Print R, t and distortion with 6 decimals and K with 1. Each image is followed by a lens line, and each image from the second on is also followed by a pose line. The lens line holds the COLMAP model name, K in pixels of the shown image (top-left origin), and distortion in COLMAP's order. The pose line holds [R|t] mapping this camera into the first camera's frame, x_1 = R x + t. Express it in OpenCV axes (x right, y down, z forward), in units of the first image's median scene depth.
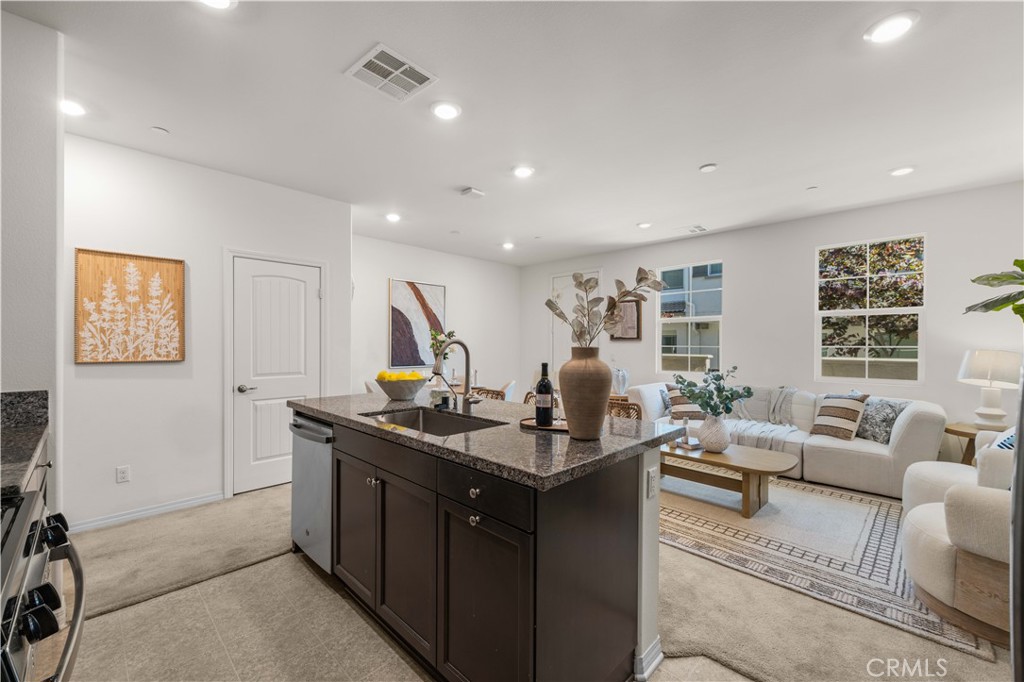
lens RADIAL K [[416.5, 0, 507.3], [0, 416.5, 345.3], [0, 0, 1]] dist [0.001131, -0.000555]
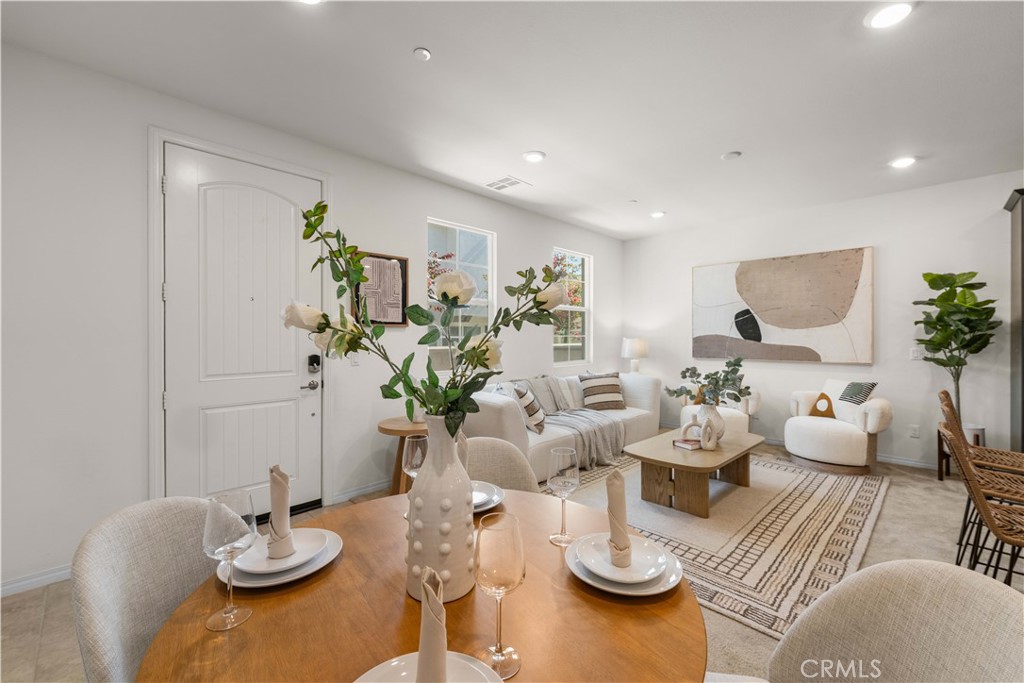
lens RADIAL K [[416.5, 0, 514.5], [0, 416.5, 339.2], [0, 0, 1]] dist [0.001131, -0.000555]
pose [[-0.001461, -0.011248, 0.999936, -0.446742], [0.004440, 0.999927, 0.011254, -0.000464], [-0.999989, 0.004456, -0.001411, 1.322438]]
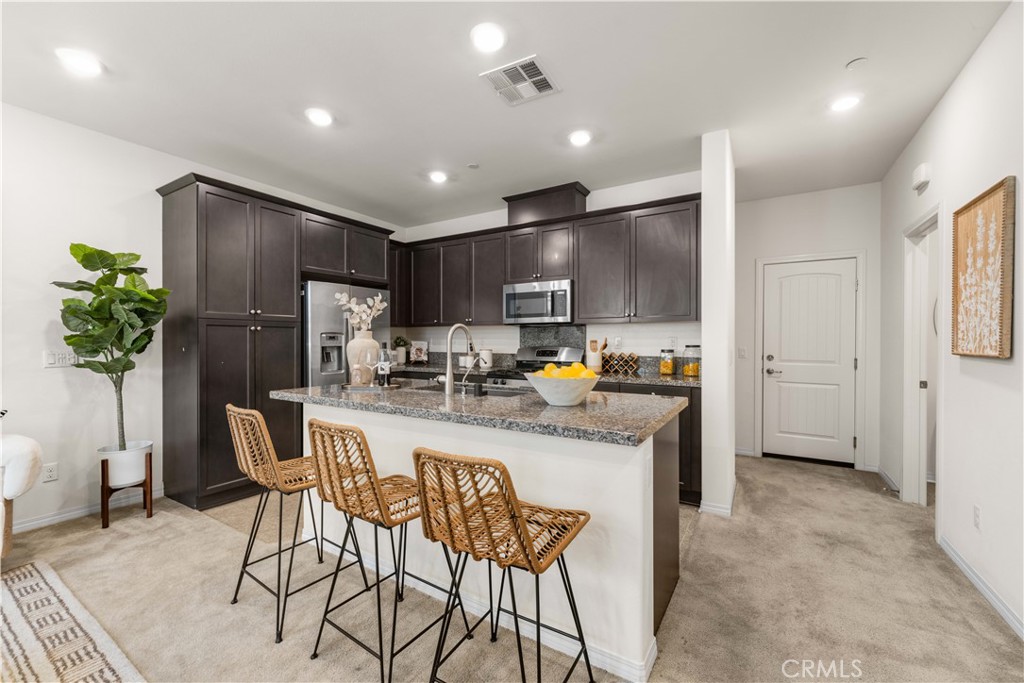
lens RADIAL K [[416.5, 0, 512.8], [0, 416.5, 342.4], [0, 0, 1]] dist [0.001131, -0.000555]
pose [[-0.974113, -0.004390, -0.226021, -0.006232], [-0.006312, 0.999950, 0.007780, 0.013779], [0.225975, 0.009005, -0.974091, 1.185723]]
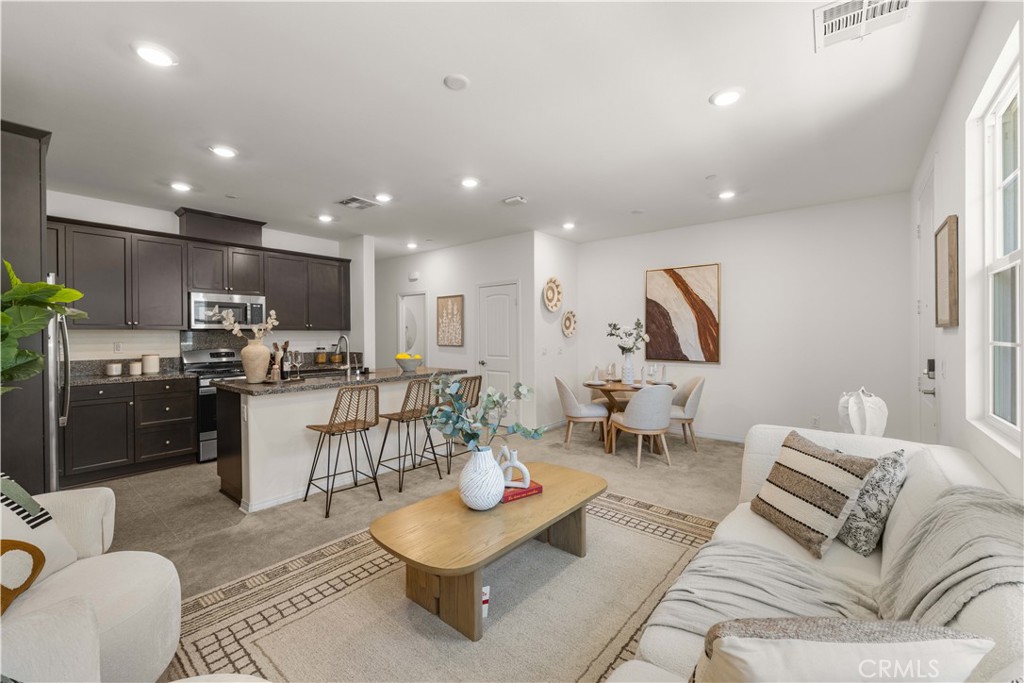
lens RADIAL K [[416.5, 0, 512.1], [0, 416.5, 339.1], [0, 0, 1]] dist [0.001131, -0.000555]
pose [[0.092460, 0.006347, -0.995696, 1.023415], [0.000689, 0.999979, 0.006438, -0.005267], [0.995716, -0.001281, 0.092453, 0.893550]]
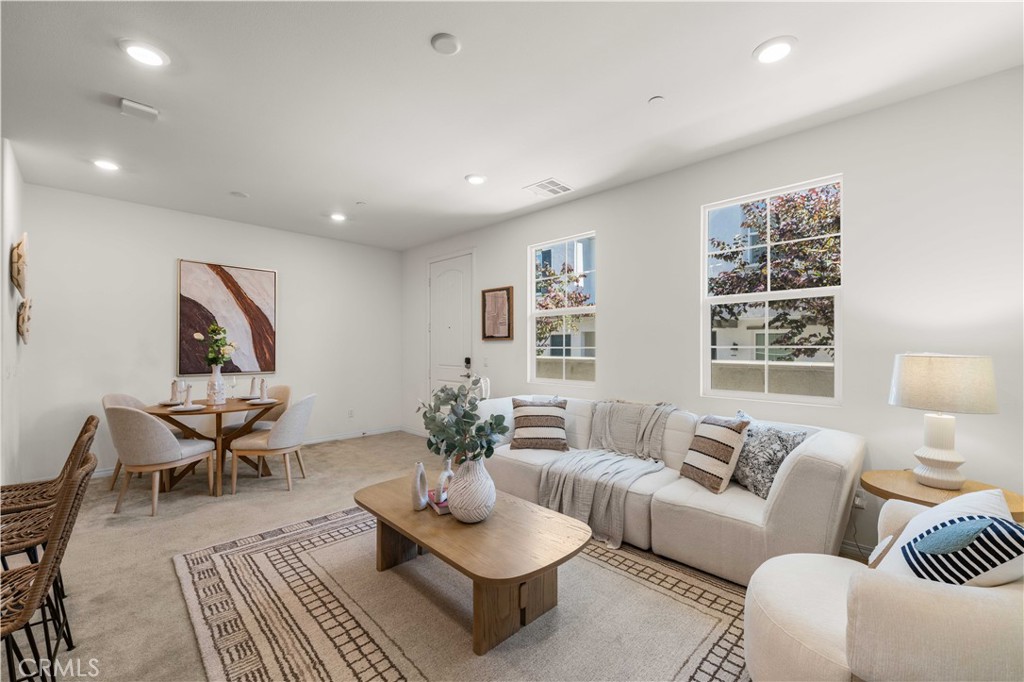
lens RADIAL K [[416.5, 0, 512.4], [0, 416.5, 344.4], [0, 0, 1]] dist [0.001131, -0.000555]
pose [[0.999999, -0.001320, -0.000932, 0.502423], [0.001310, 0.999944, -0.010463, 0.007764], [0.000945, 0.010462, 0.999945, 0.356537]]
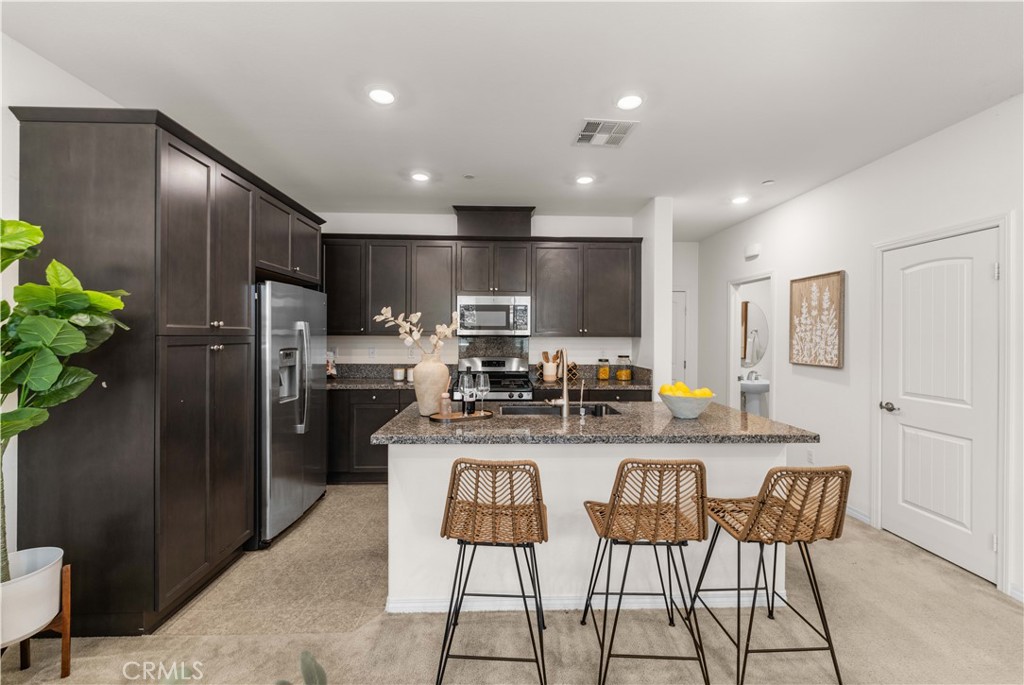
lens RADIAL K [[416.5, 0, 512.4], [0, 416.5, 335.4], [0, 0, 1]] dist [0.001131, -0.000555]
pose [[-0.689539, -0.009814, -0.724183, 0.455739], [-0.012371, 0.999922, -0.001772, -0.026015], [0.724143, 0.007737, -0.689606, 0.954152]]
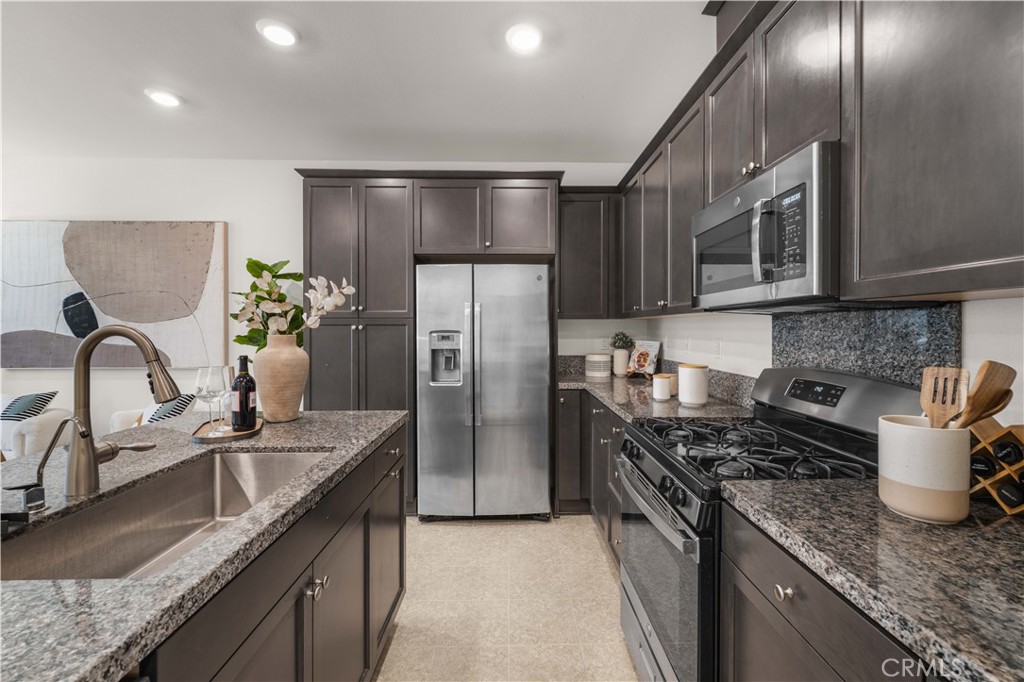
lens RADIAL K [[416.5, 0, 523.1], [0, 416.5, 331.4], [0, 0, 1]] dist [0.001131, -0.000555]
pose [[-0.721495, -0.011365, 0.692326, -0.421203], [-0.000398, 0.999872, 0.015999, -0.009504], [-0.692420, 0.011268, -0.721407, 0.569673]]
